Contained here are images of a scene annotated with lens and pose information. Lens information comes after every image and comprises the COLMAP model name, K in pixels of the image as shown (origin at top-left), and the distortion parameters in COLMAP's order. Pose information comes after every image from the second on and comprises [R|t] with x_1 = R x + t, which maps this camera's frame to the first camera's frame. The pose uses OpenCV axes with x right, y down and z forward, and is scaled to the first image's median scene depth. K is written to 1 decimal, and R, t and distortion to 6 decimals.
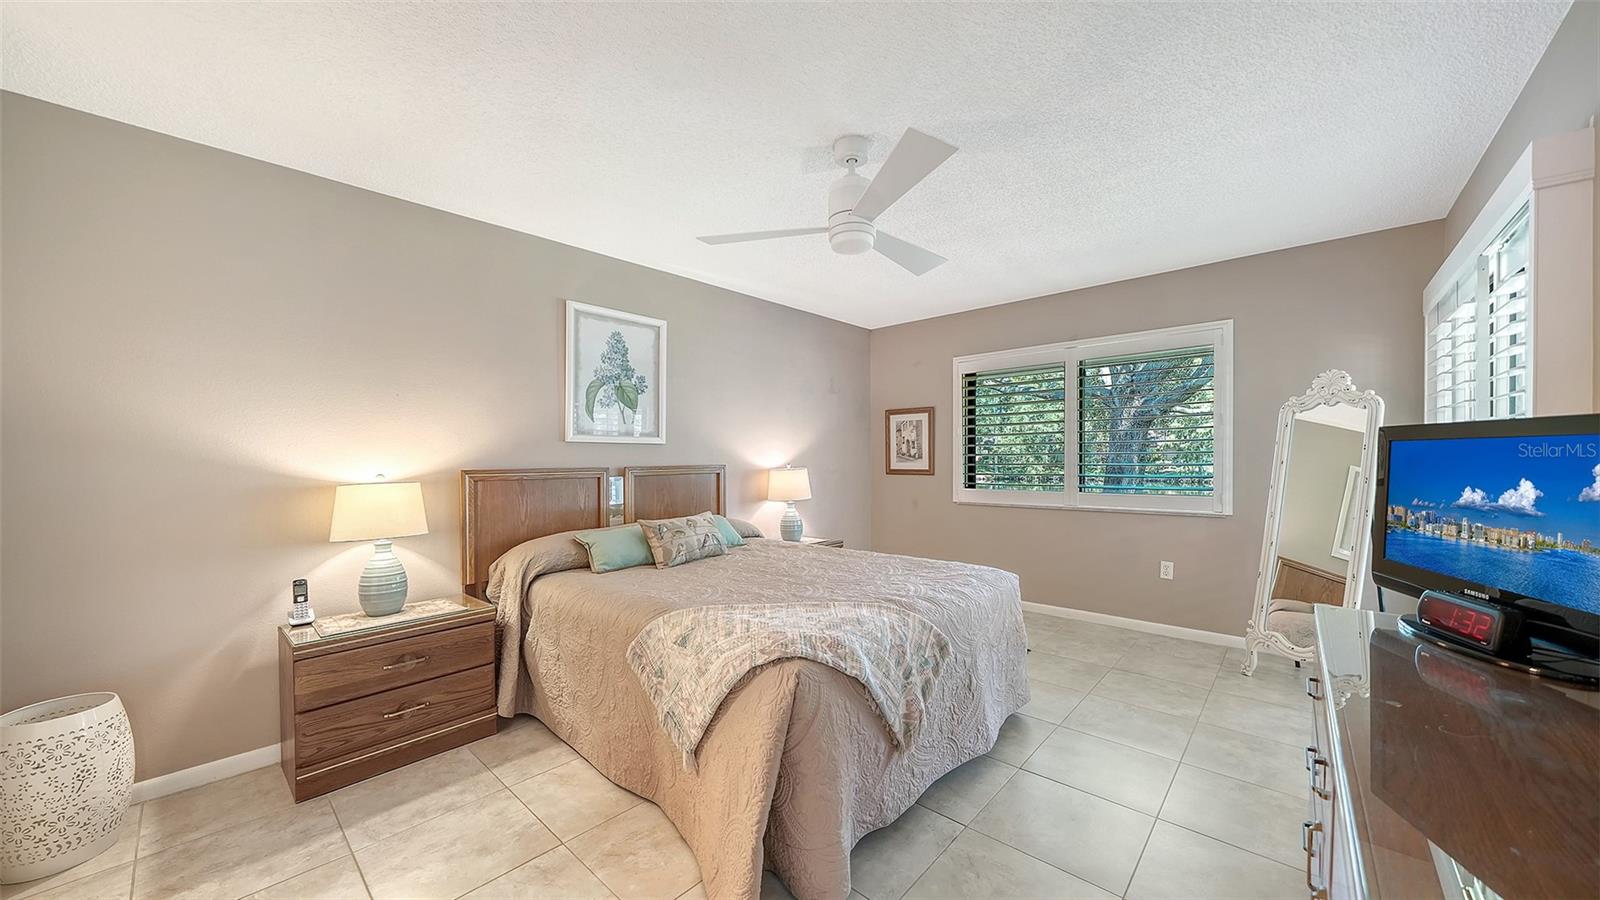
lens RADIAL K [[562.8, 0, 812.2], [0, 562.8, 437.4], [0, 0, 1]] dist [-0.009583, 0.000008]
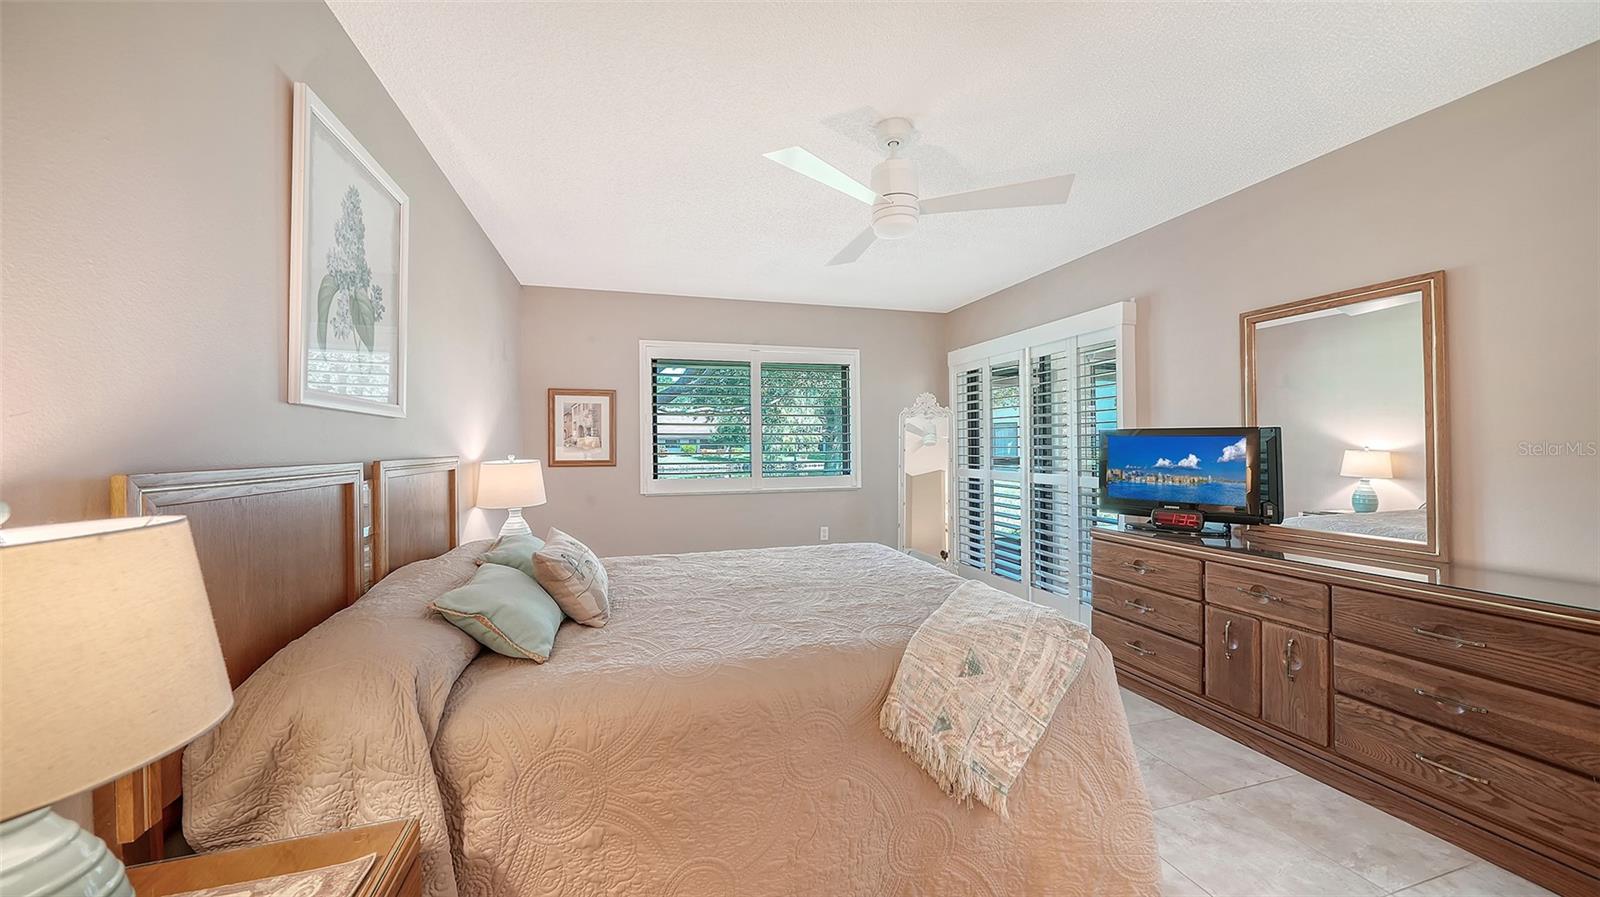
lens RADIAL K [[546.5, 0, 797.2], [0, 546.5, 426.4], [0, 0, 1]] dist [-0.009007, 0.000006]
pose [[0.528414, 0.034404, 0.848289, -0.538187], [-0.029895, 0.999313, -0.021907, 0.020416], [-0.848460, -0.013783, 0.529080, 0.415415]]
